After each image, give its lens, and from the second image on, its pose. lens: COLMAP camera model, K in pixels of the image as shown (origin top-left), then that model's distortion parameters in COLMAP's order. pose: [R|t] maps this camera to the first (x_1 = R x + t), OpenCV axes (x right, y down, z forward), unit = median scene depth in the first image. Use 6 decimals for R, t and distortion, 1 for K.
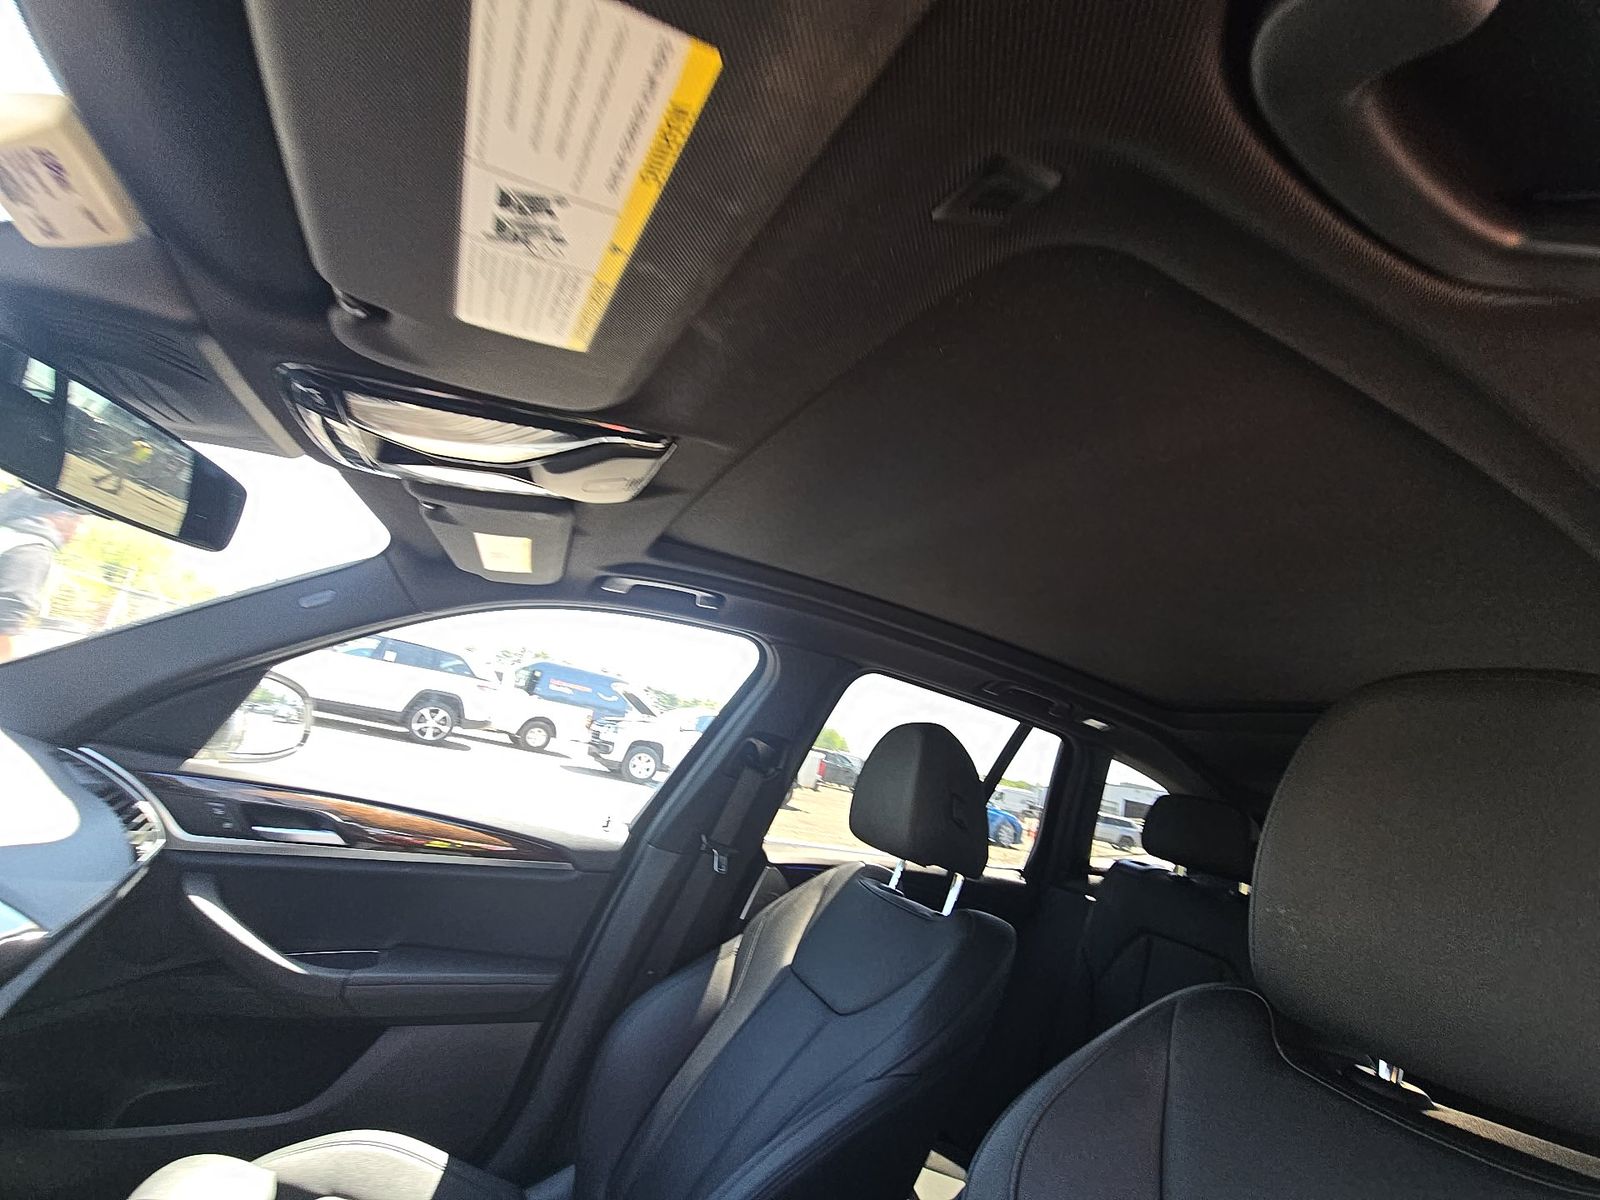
lens RADIAL K [[648.7, 0, 794.0], [0, 648.7, 594.9], [0, 0, 1]] dist [0.024936, -0.017176]
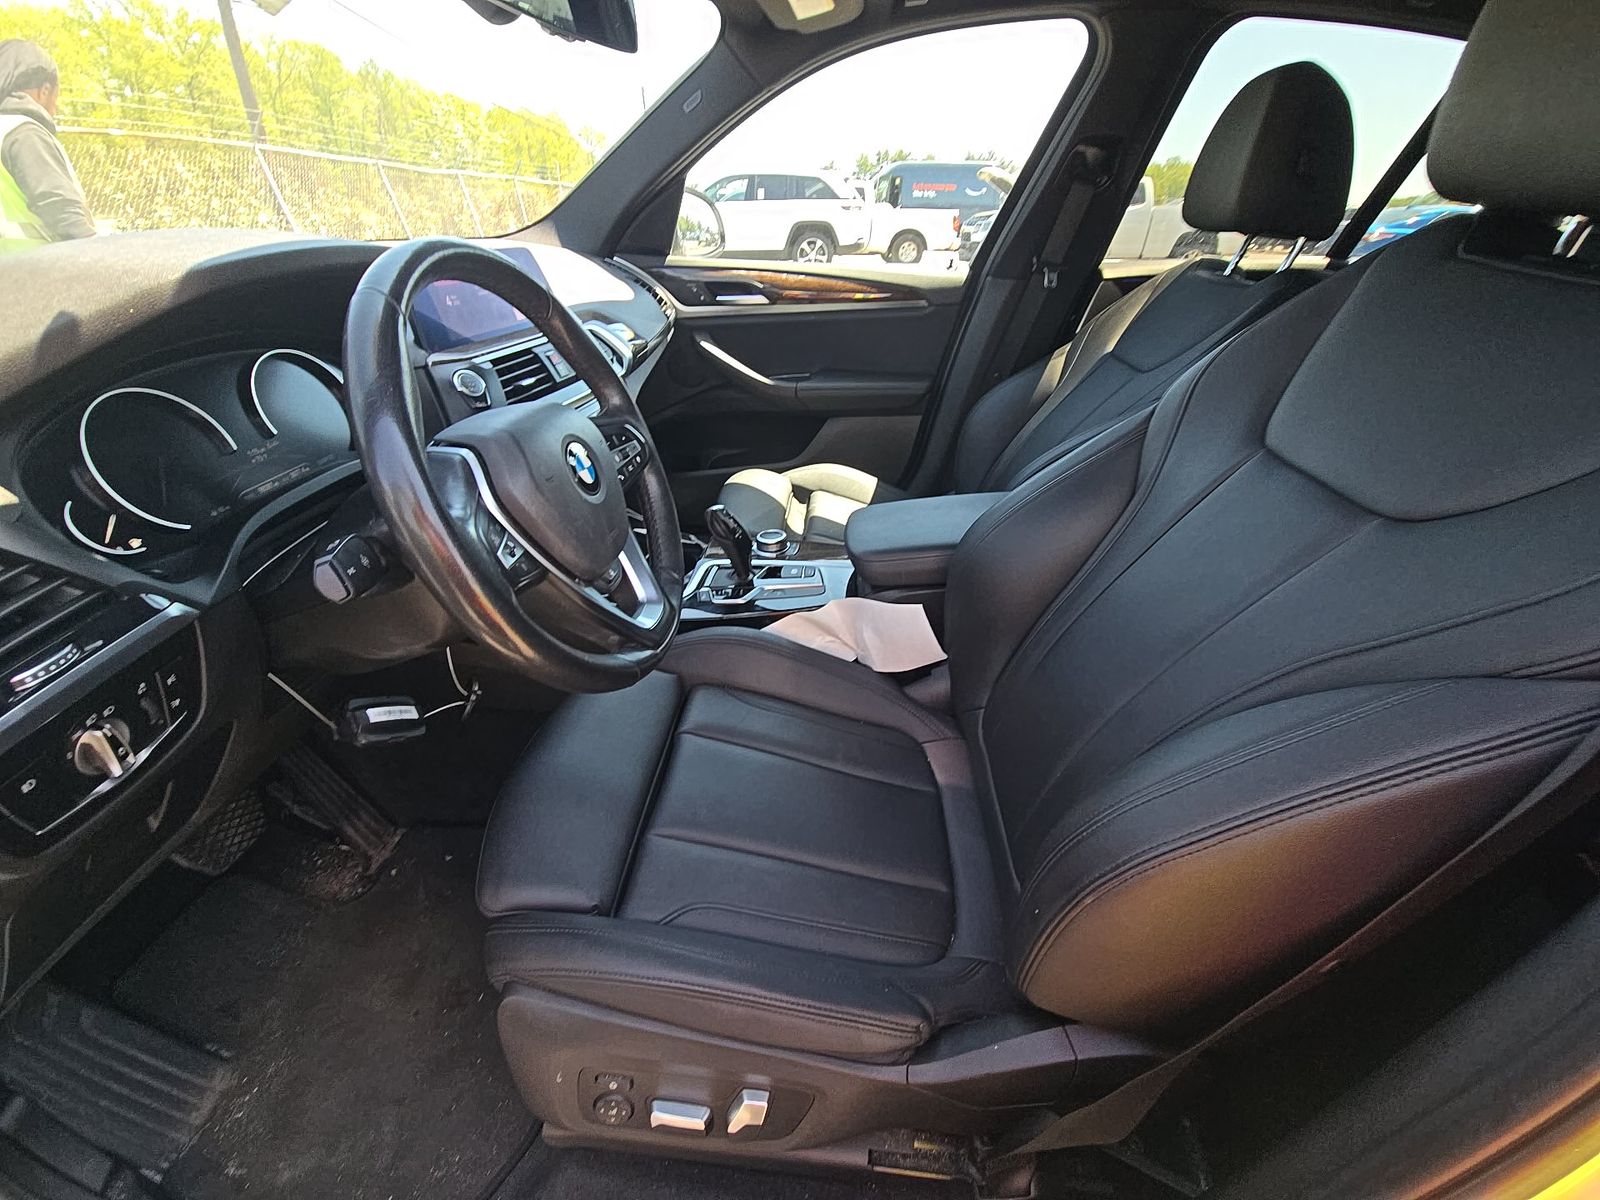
lens RADIAL K [[633.5, 0, 794.1], [0, 633.5, 576.7], [0, 0, 1]] dist [0.018012, -0.015655]
pose [[0.850561, 0.080604, -0.519662, 0.139456], [0.276728, 0.771695, 0.572633, 0.060355], [0.447177, -0.630864, 0.634069, -0.253880]]
